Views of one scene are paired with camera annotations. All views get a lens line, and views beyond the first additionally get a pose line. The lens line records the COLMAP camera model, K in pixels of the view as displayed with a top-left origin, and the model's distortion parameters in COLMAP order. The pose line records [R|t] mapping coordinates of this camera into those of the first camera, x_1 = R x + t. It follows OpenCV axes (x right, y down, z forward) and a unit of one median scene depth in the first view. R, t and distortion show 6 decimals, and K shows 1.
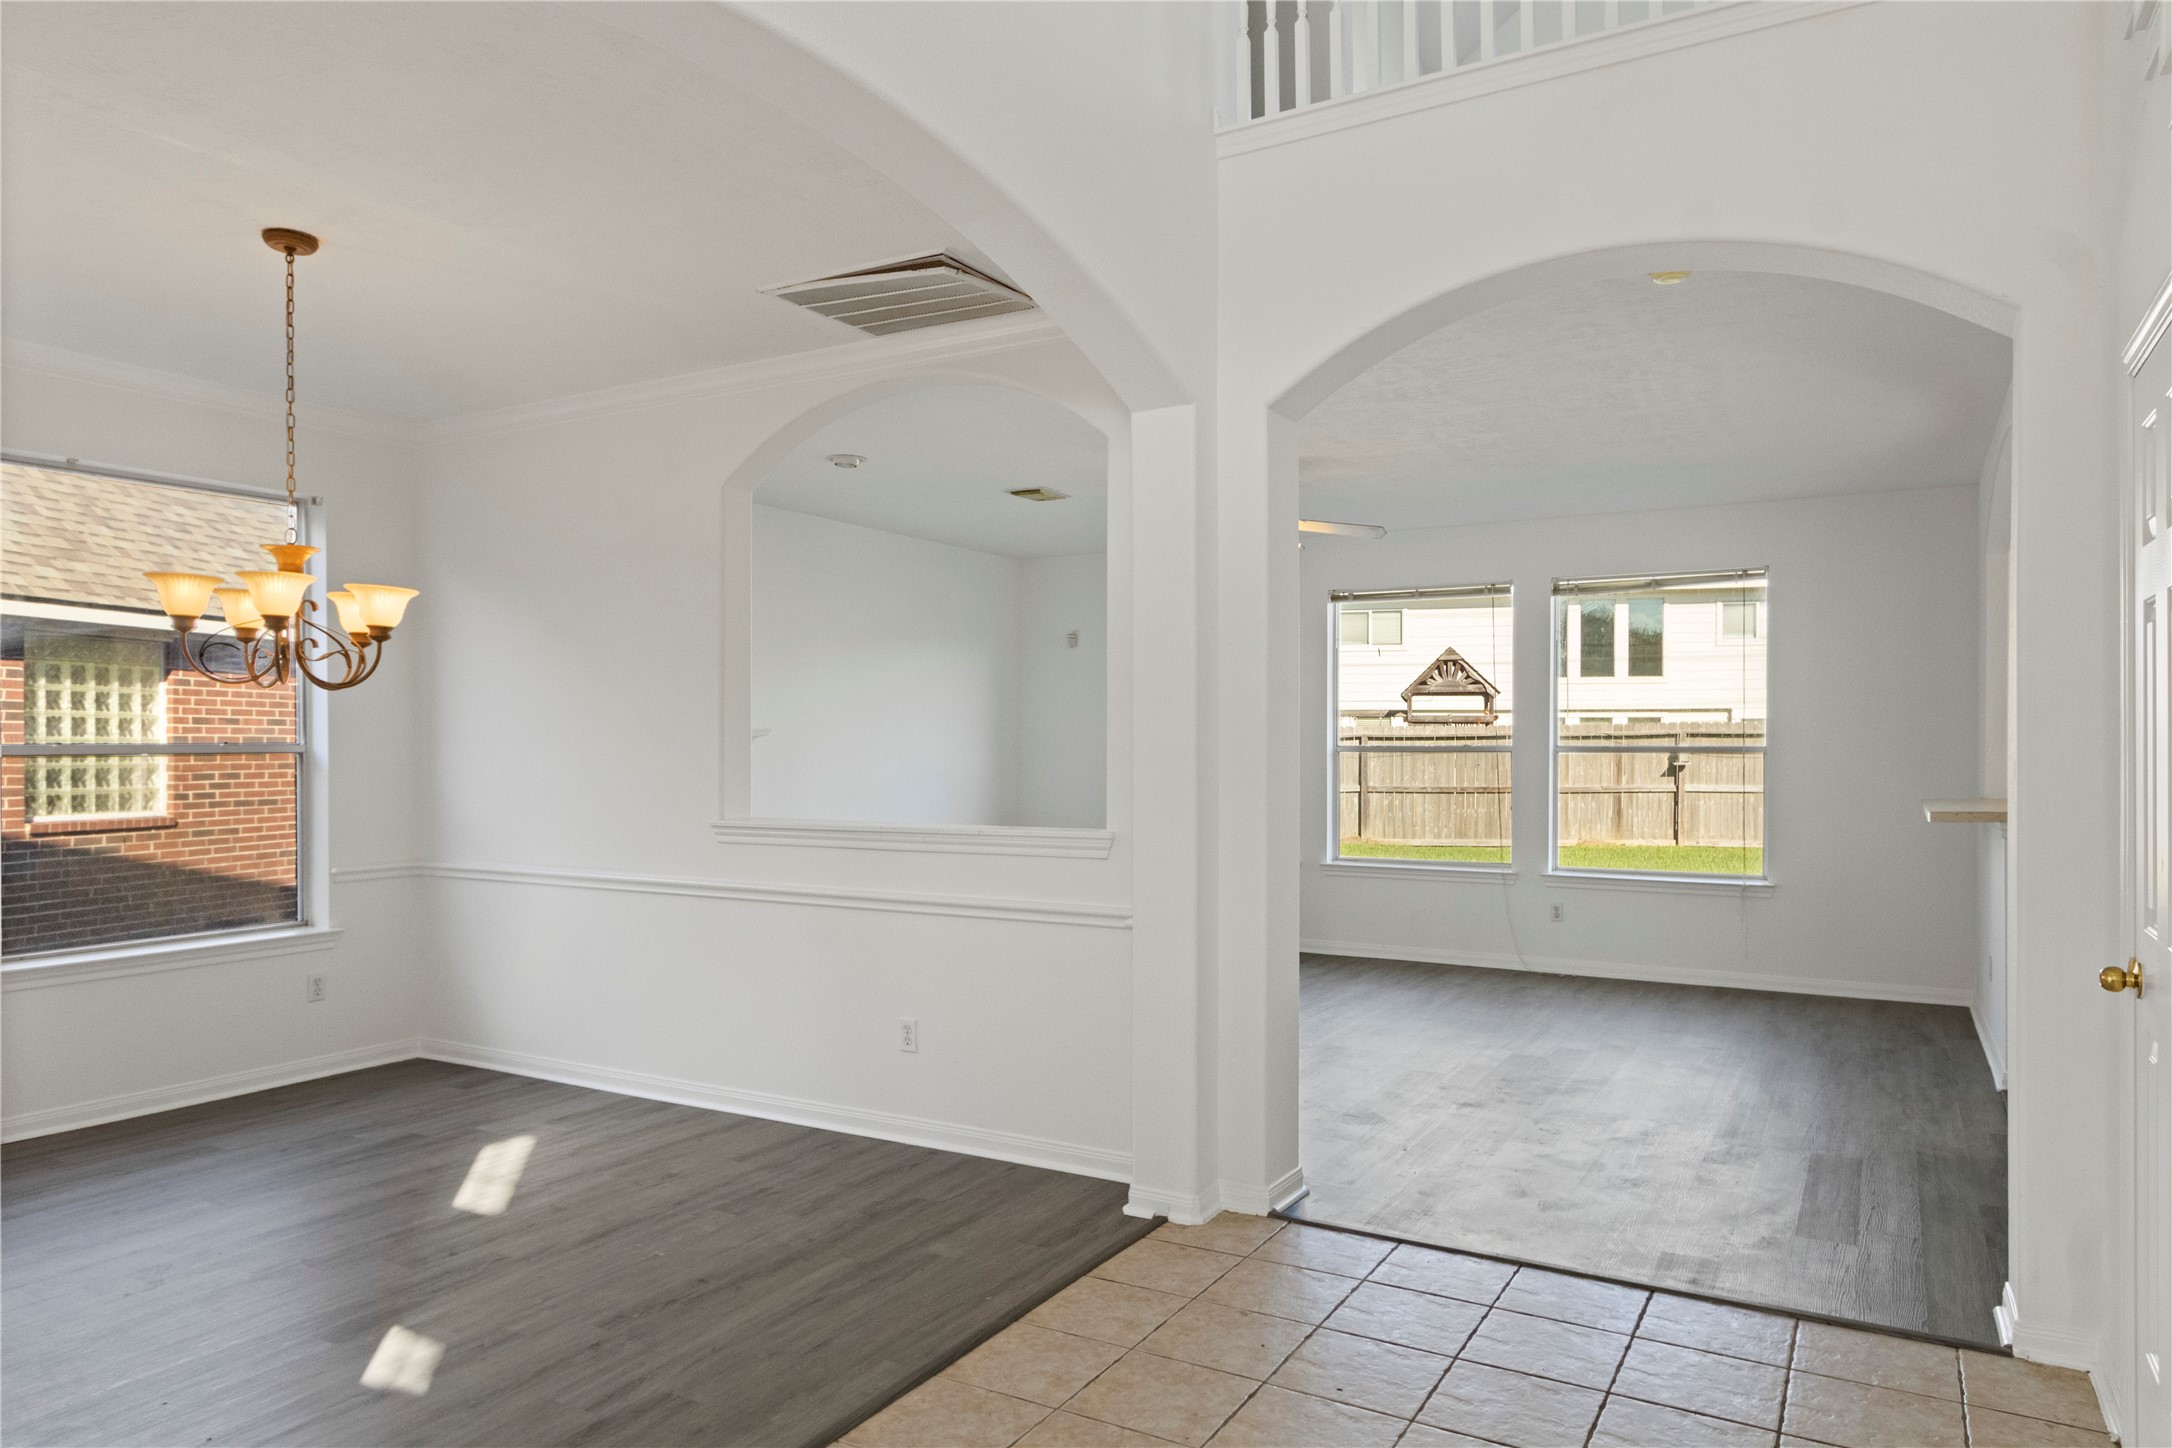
lens RADIAL K [[1412.9, 0, 1086.0], [0, 1412.9, 728.8], [0, 0, 1]] dist [0.001664, 0.001622]
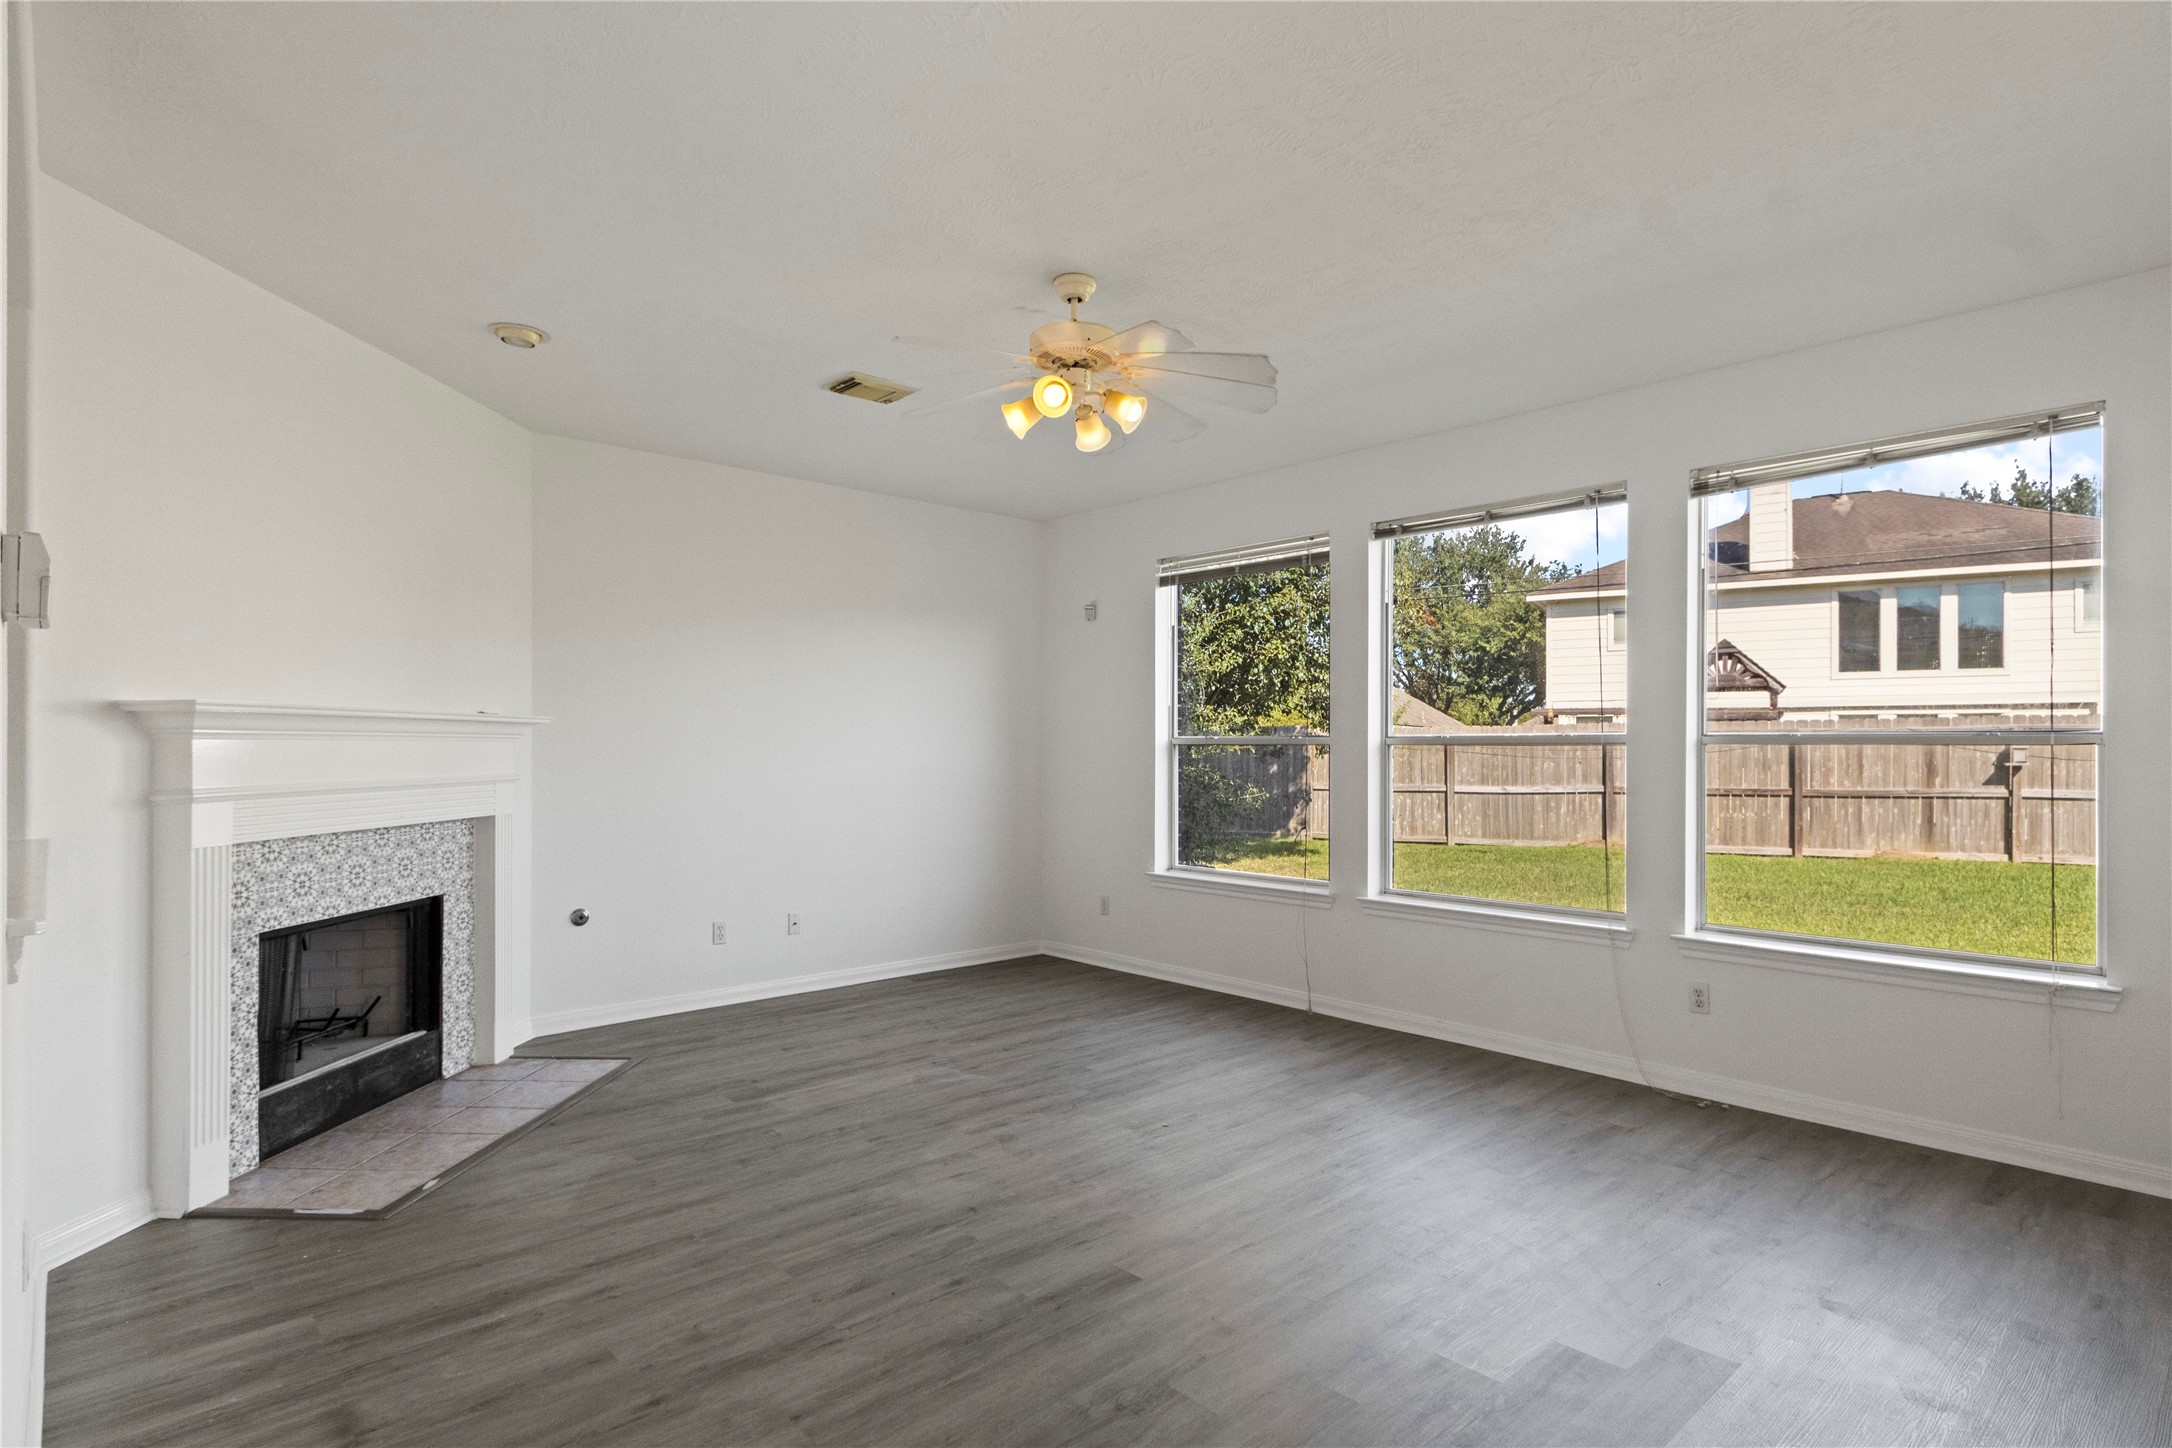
lens RADIAL K [[1116.1, 0, 1081.8], [0, 1116.1, 733.3], [0, 0, 1]] dist [0.001106, -0.000174]
pose [[0.950120, -0.002626, -0.311875, 0.190133], [0.002632, 0.999996, -0.000402, 0.009322], [0.311875, -0.000439, 0.950123, 0.369713]]
